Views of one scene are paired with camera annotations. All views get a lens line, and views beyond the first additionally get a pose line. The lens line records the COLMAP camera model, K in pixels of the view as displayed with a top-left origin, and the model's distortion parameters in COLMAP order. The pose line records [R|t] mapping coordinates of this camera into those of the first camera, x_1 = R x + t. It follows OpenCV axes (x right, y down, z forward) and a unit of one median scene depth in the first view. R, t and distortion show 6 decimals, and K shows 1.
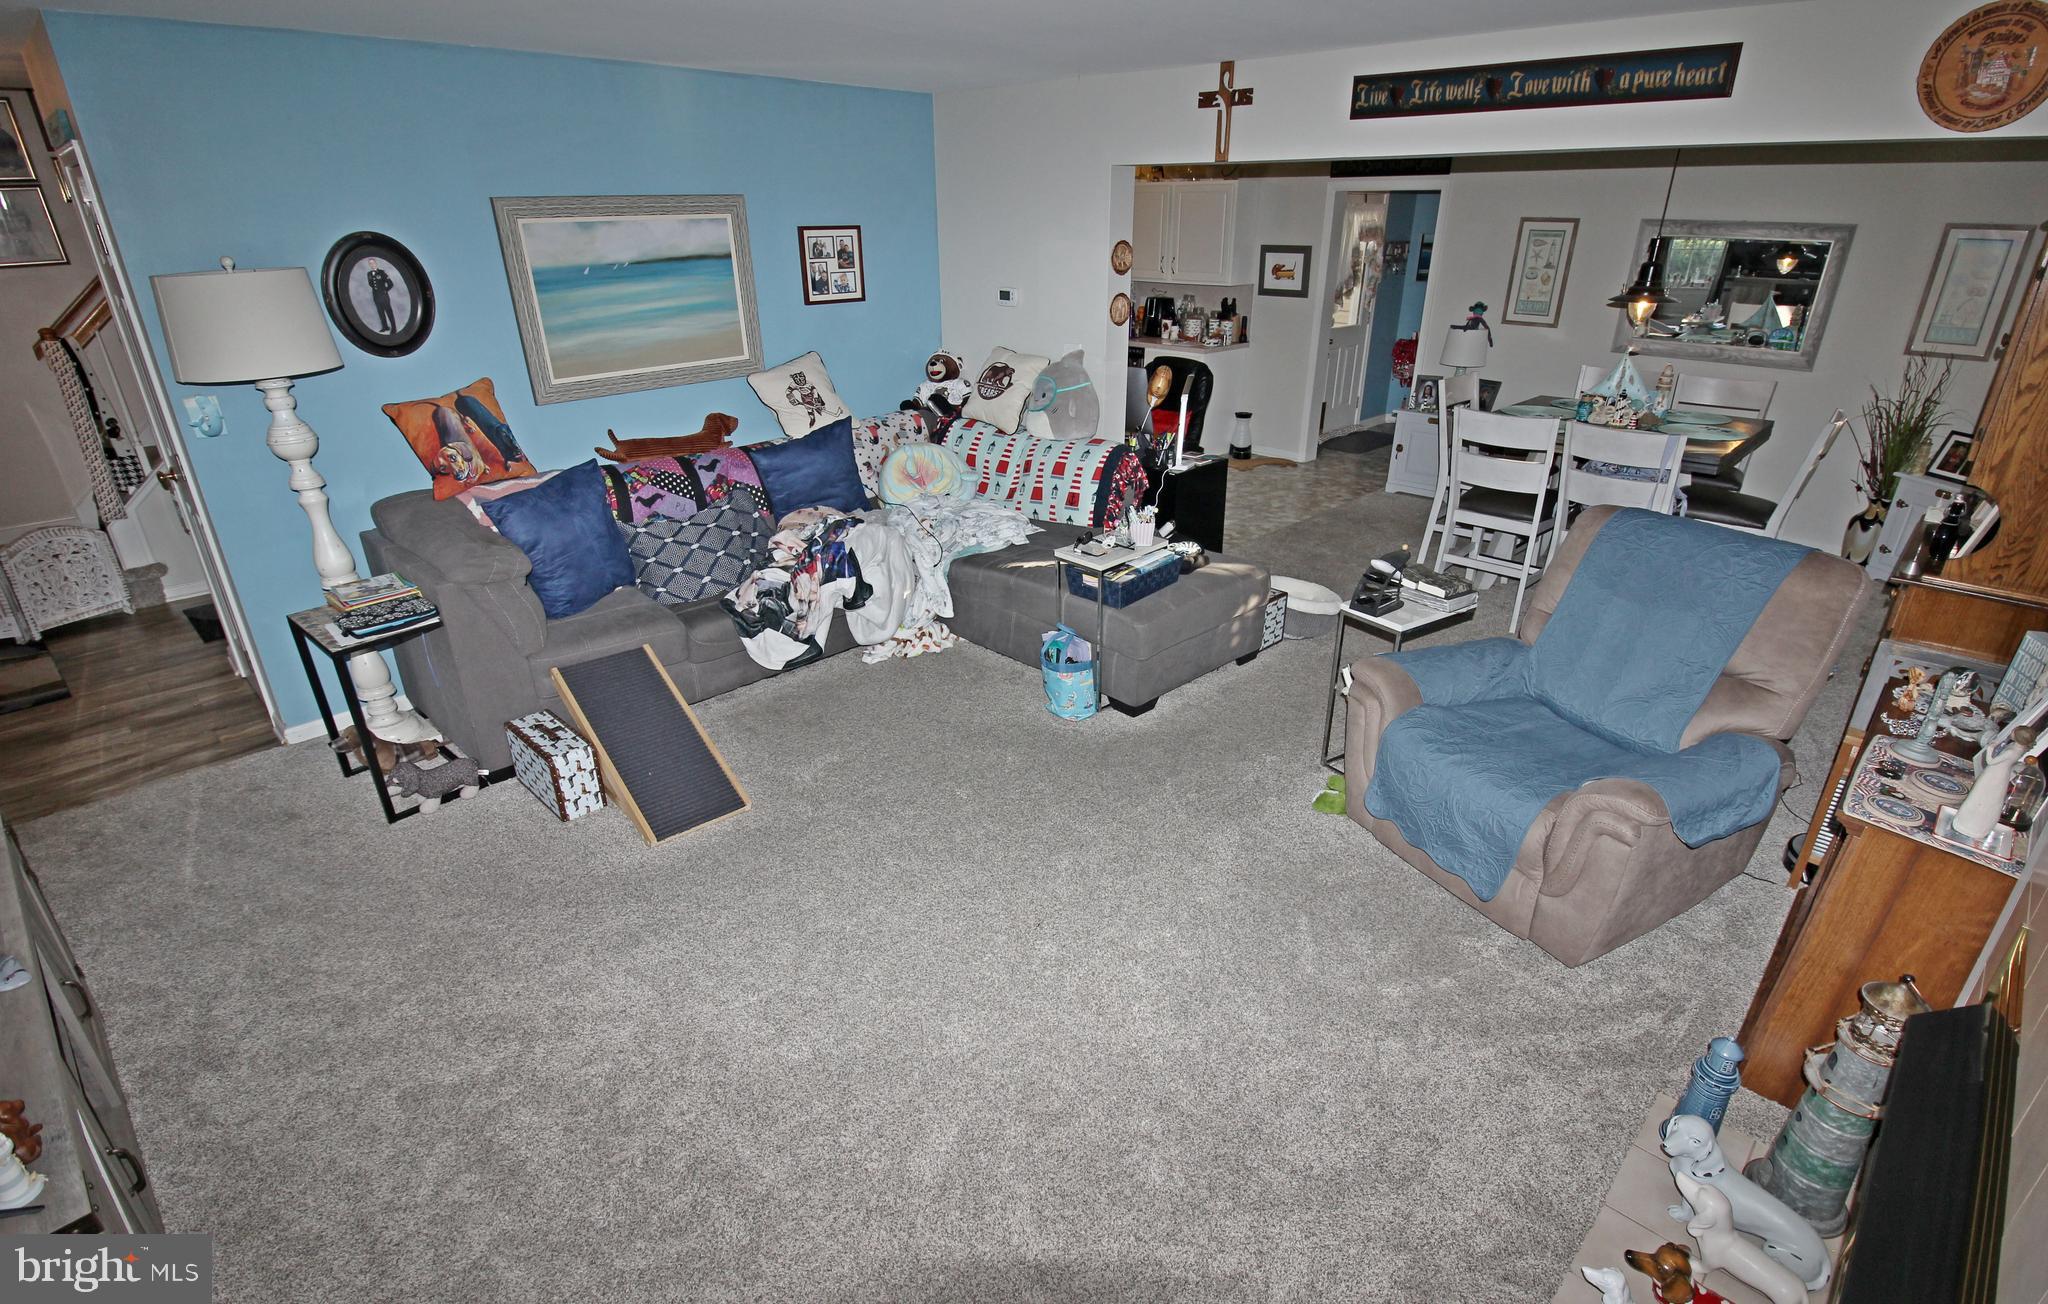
lens RADIAL K [[991.6, 0, 1031.4], [0, 991.6, 667.6], [0, 0, 1]] dist [-0.004477, -0.009168]
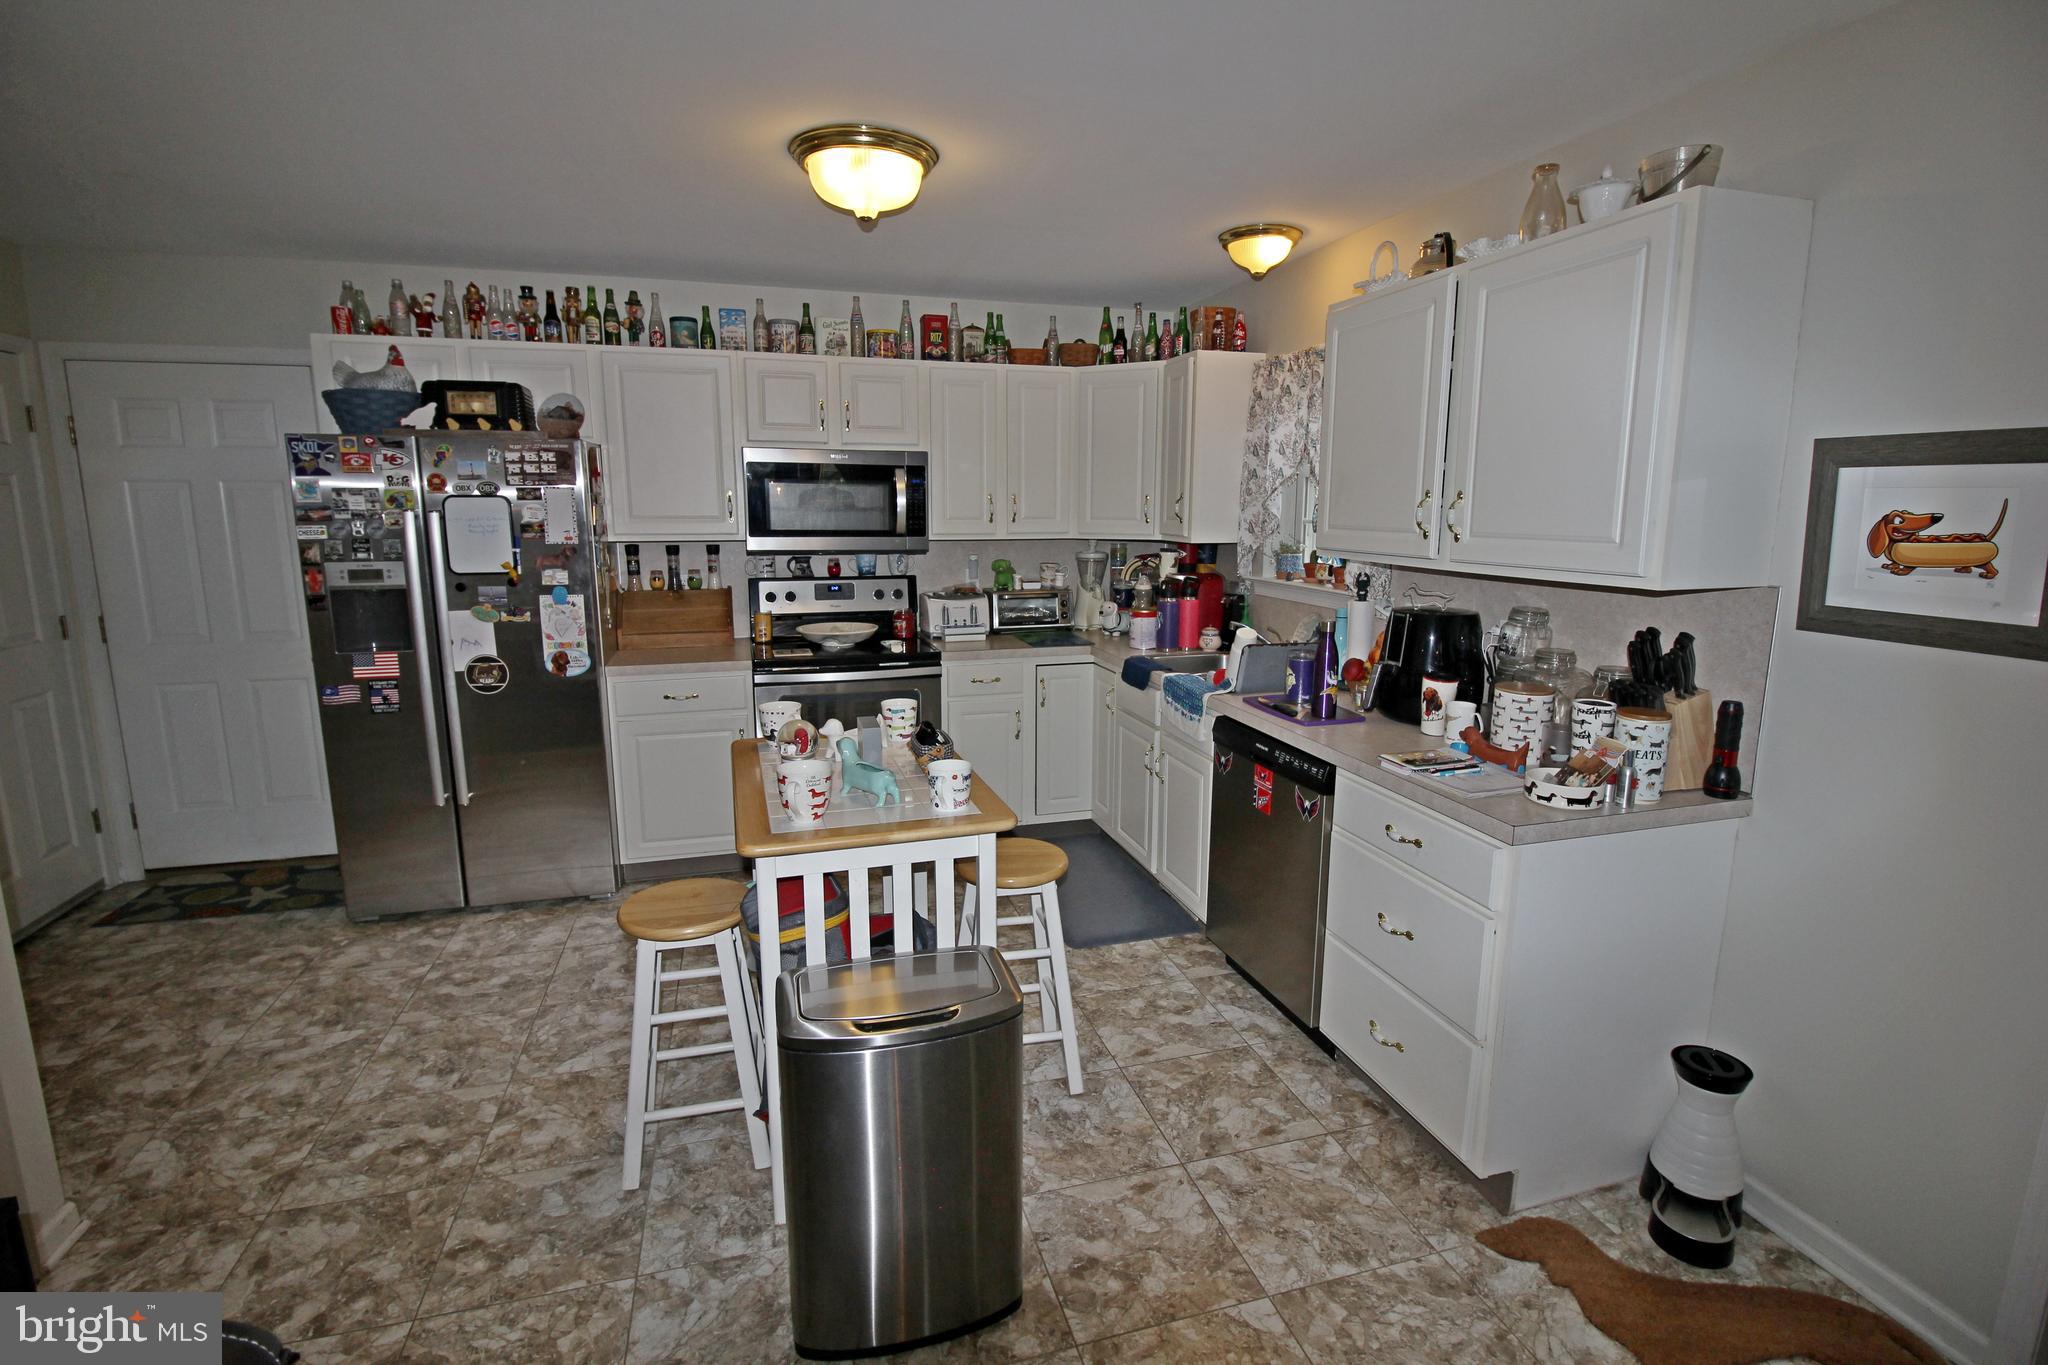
lens RADIAL K [[948.7, 0, 1034.4], [0, 948.7, 665.2], [0, 0, 1]] dist [-0.011018, -0.007226]
pose [[0.875501, 0.086899, -0.475339, 0.189527], [-0.205475, 0.957282, -0.203448, -0.305033], [0.437354, 0.275789, 0.855957, 0.780764]]
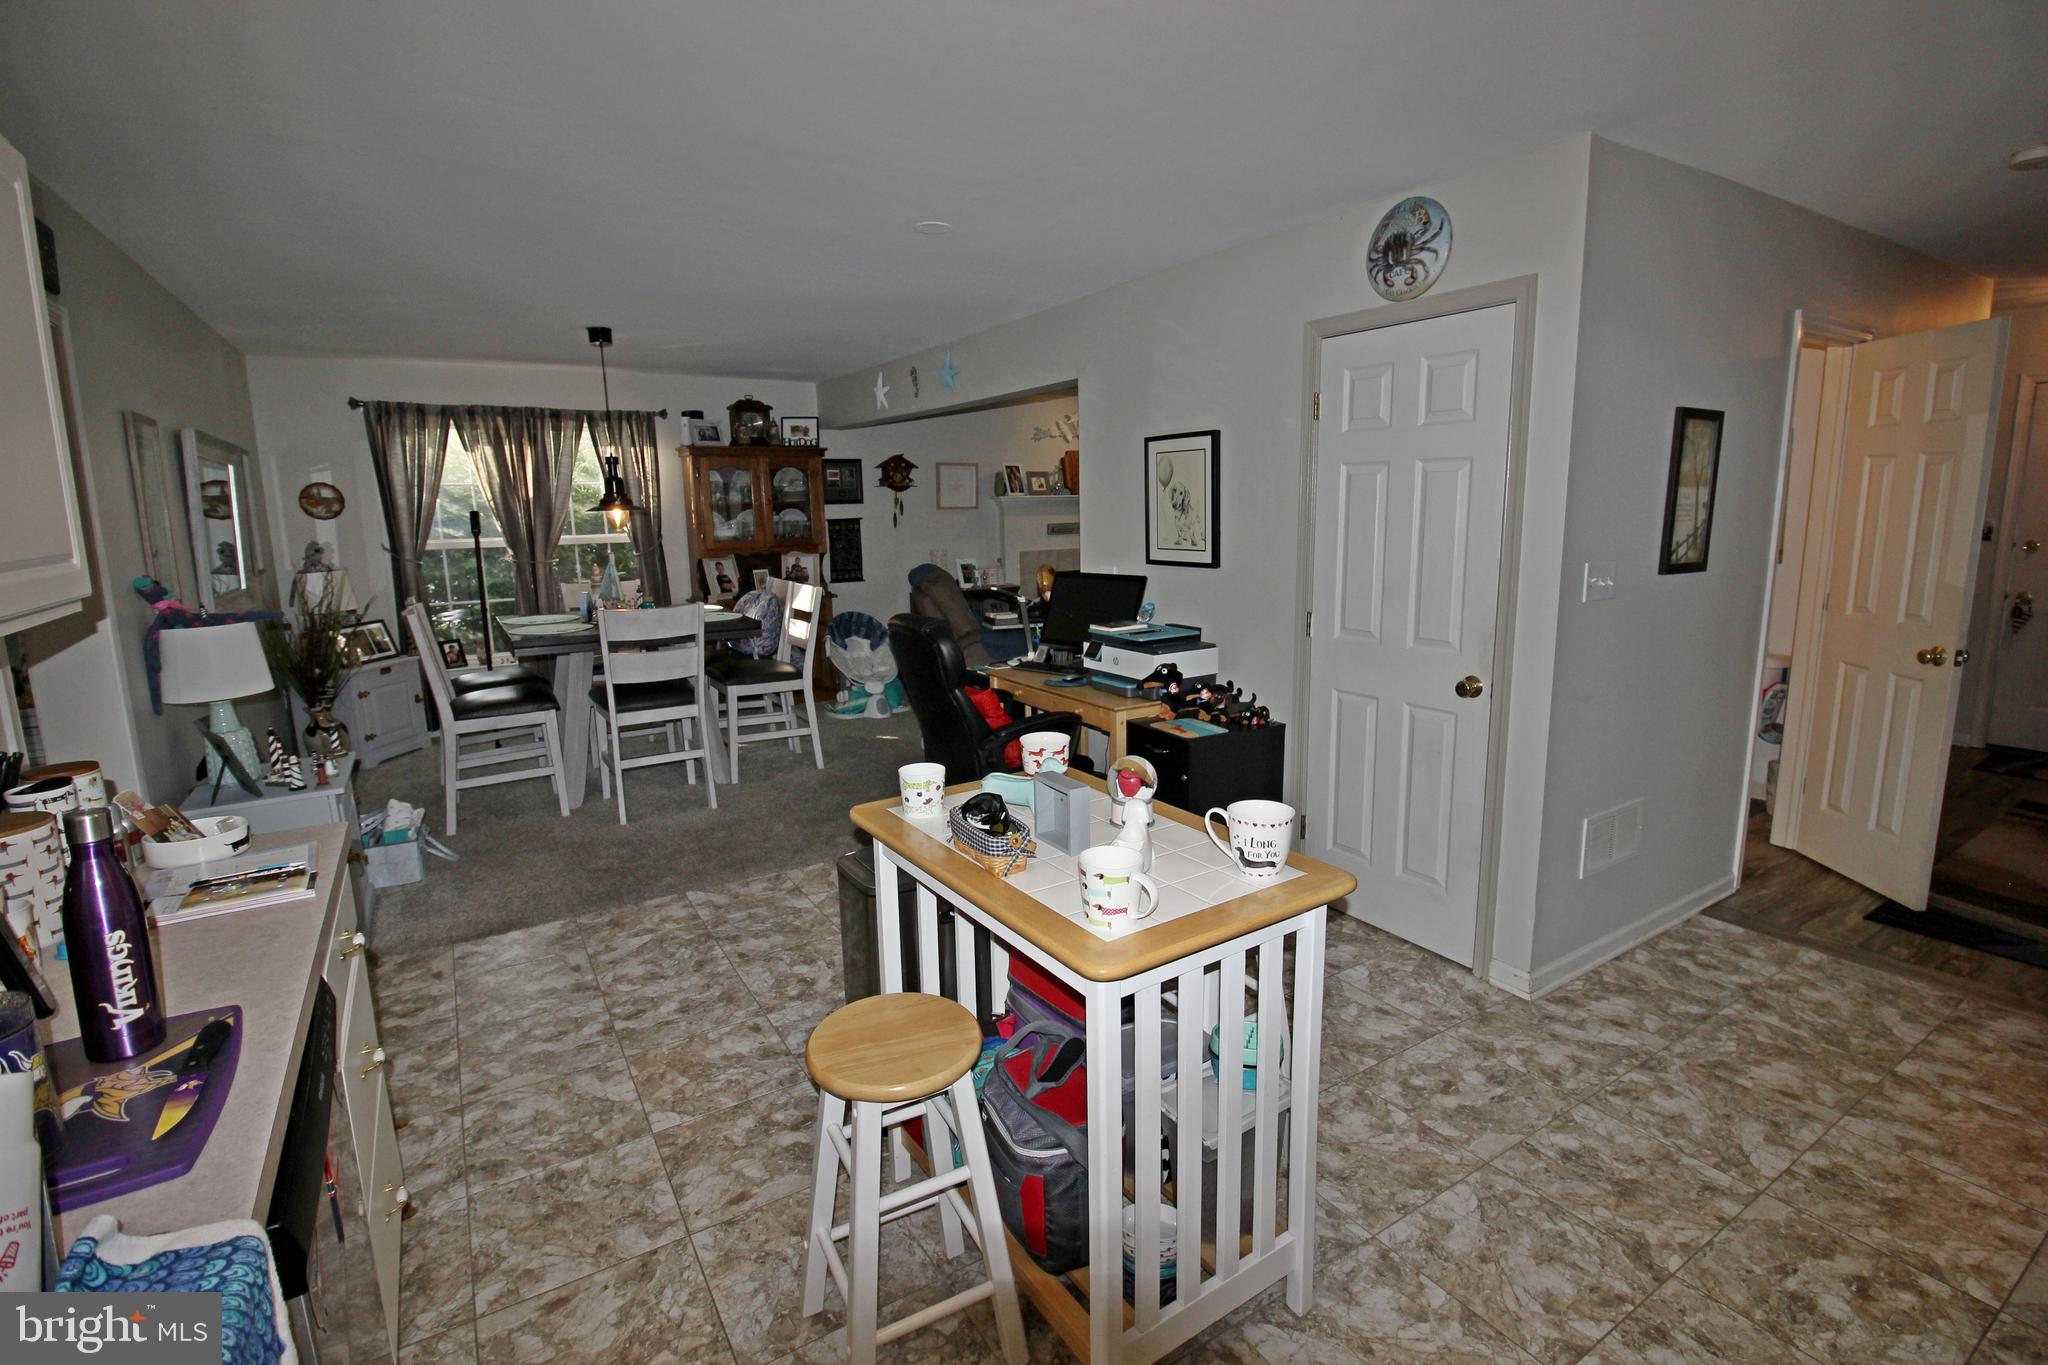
lens RADIAL K [[948.7, 0, 1043.0], [0, 948.7, 677.7], [0, 0, 1]] dist [-0.011018, -0.007226]
pose [[-0.975260, -0.022253, 0.219940, -0.051278], [0.108580, 0.818417, 0.564273, -0.494222], [-0.192559, 0.574193, -0.795753, 1.203134]]
